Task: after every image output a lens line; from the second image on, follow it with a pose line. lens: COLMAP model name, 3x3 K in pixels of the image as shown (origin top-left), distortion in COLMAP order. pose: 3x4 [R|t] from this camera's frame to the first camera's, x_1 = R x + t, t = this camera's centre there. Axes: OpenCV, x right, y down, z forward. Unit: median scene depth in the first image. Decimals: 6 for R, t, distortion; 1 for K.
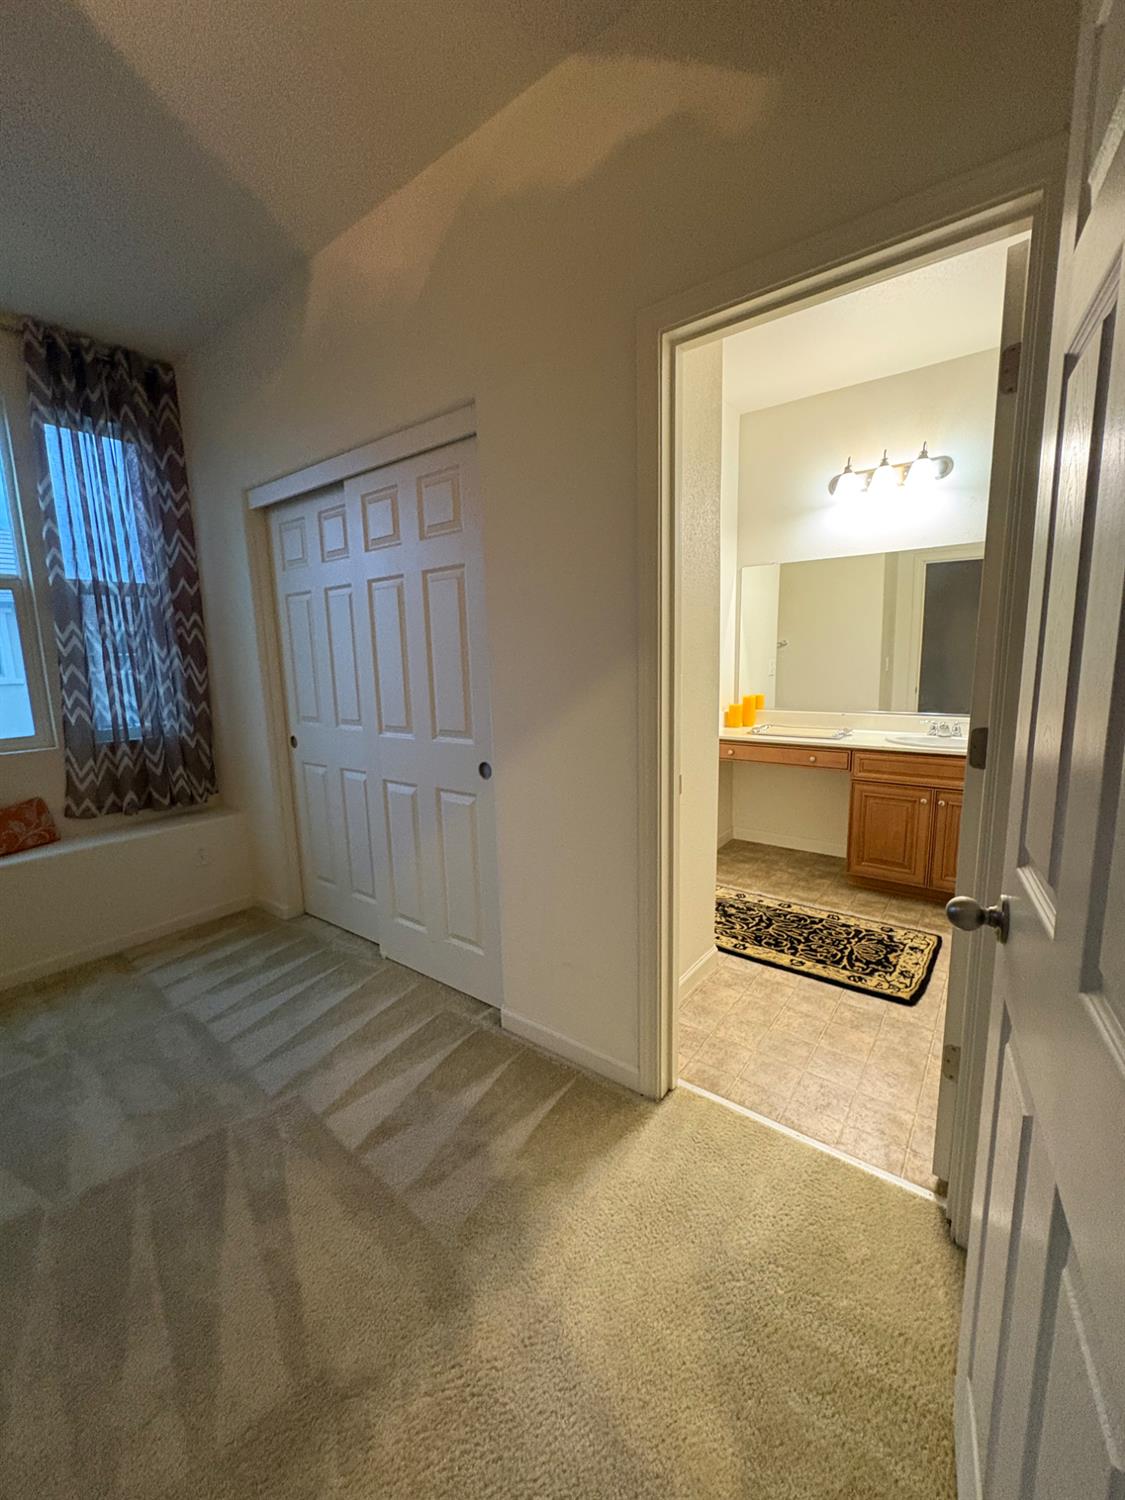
lens RADIAL K [[596.2, 0, 562.5], [0, 596.2, 746.8], [0, 0, 1]] dist [-0.002328, -0.000081]
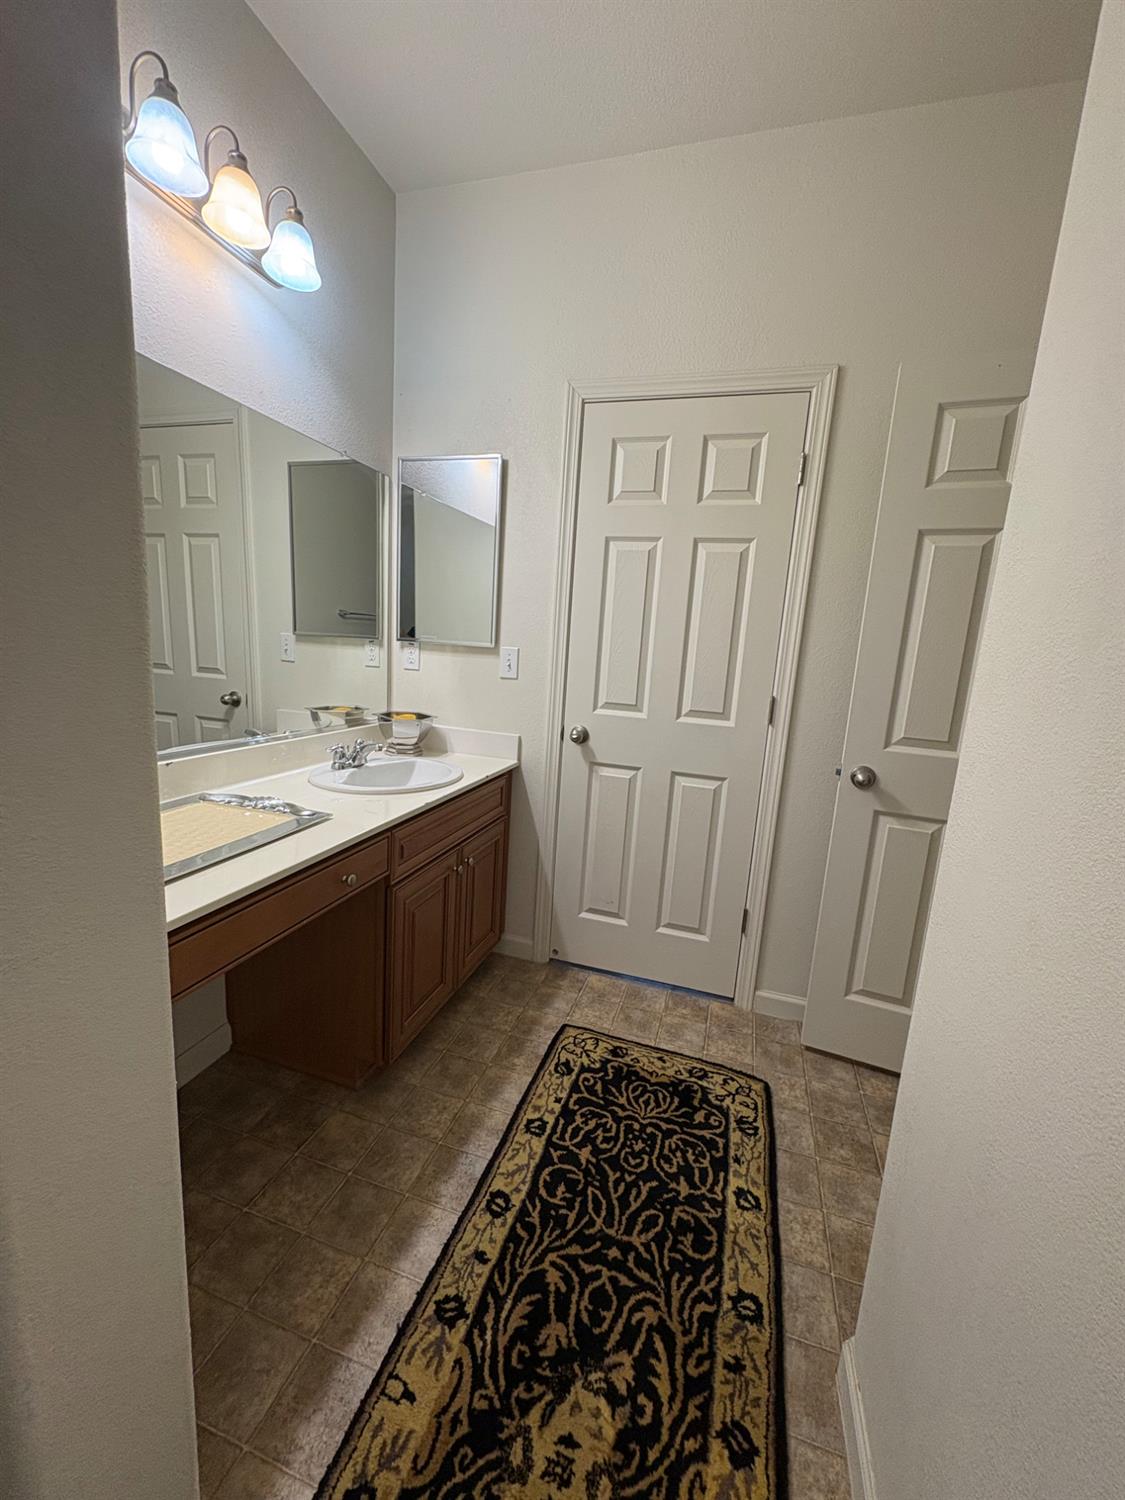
lens RADIAL K [[596.2, 0, 564.4], [0, 596.2, 748.0], [0, 0, 1]] dist [-0.002328, -0.000081]
pose [[-0.334021, -0.162080, 0.928526, 0.001742], [0.098886, 0.973643, 0.205528, -0.159539], [-0.937364, 0.160468, -0.309190, 1.116165]]
